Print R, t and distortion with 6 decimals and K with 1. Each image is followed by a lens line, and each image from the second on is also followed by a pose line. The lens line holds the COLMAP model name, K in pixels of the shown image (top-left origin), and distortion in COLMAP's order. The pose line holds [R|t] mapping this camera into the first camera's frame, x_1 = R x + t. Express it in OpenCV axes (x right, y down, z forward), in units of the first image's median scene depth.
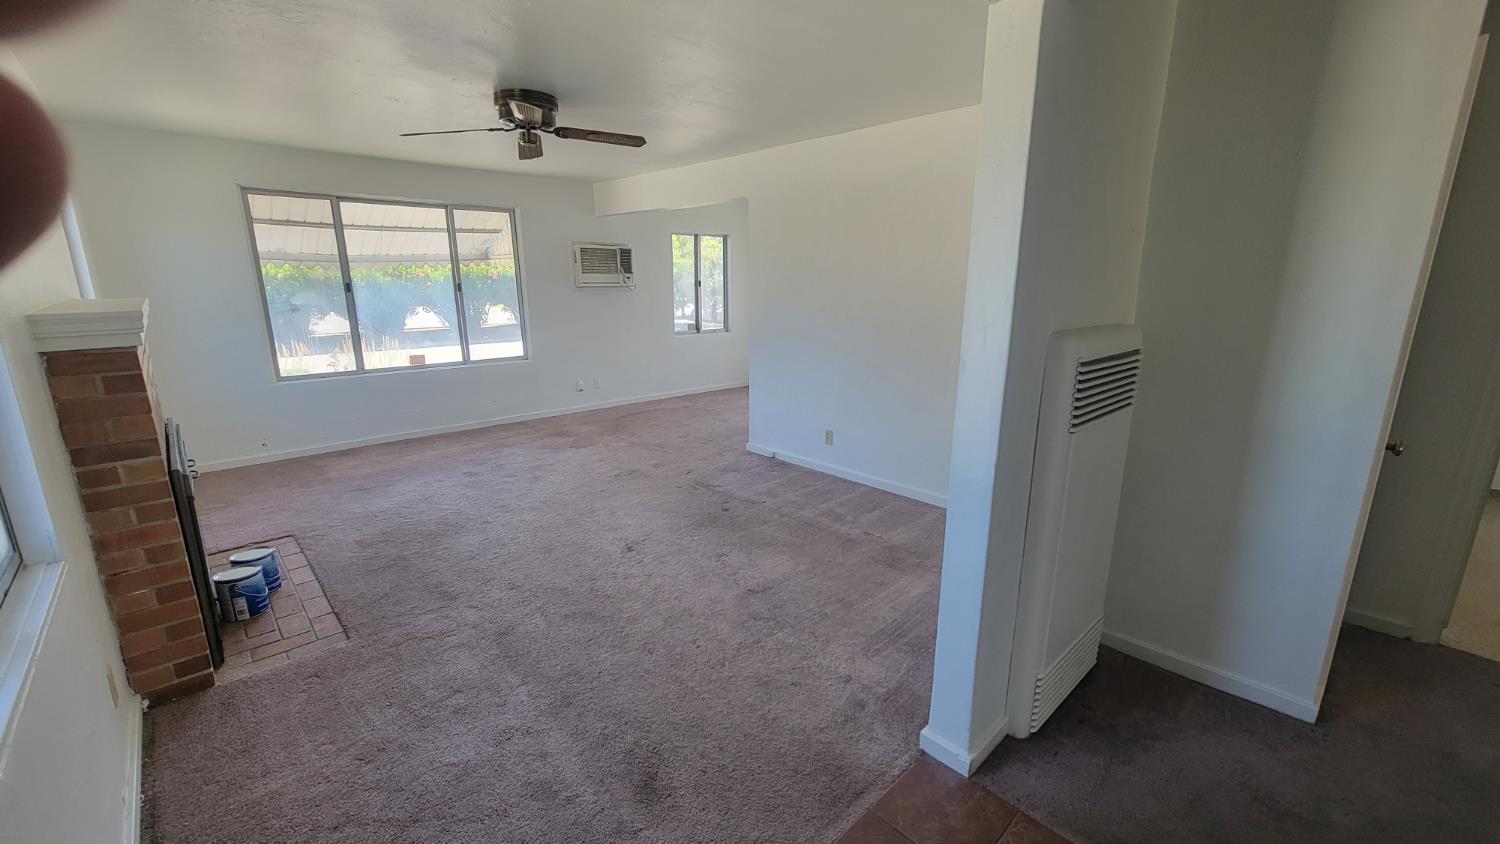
lens RADIAL K [[609.3, 0, 749.5], [0, 609.3, 422.0], [0, 0, 1]] dist [0.003629, 0.000238]
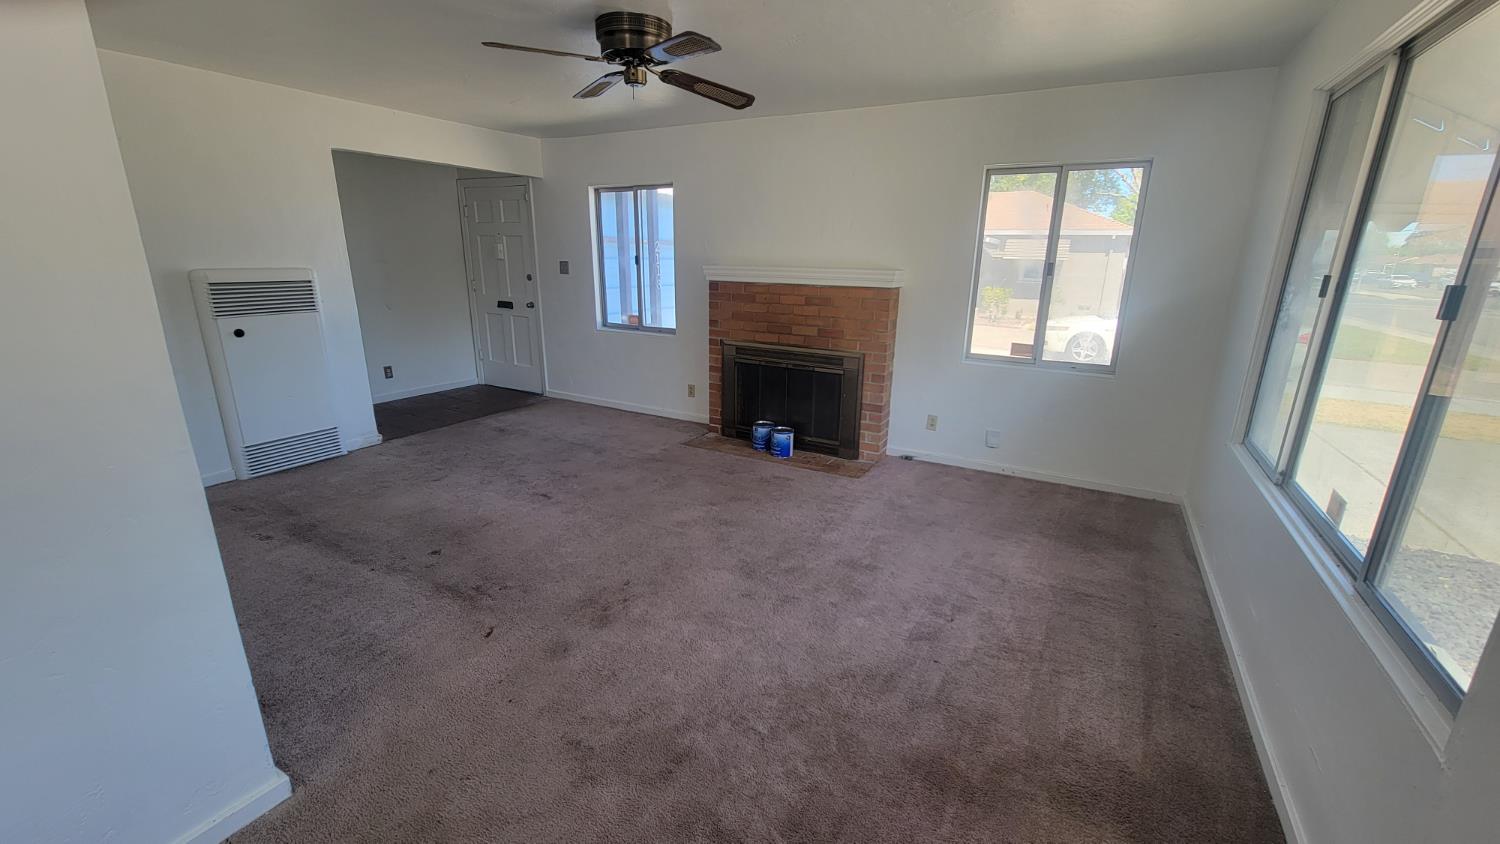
lens RADIAL K [[609.3, 0, 750.8], [0, 609.3, 430.0], [0, 0, 1]] dist [0.003629, 0.000238]
pose [[-0.955251, 0.068525, -0.287751, -0.175345], [-0.081089, 0.874863, 0.477534, -0.327247], [0.284466, 0.479498, -0.830157, 1.414988]]
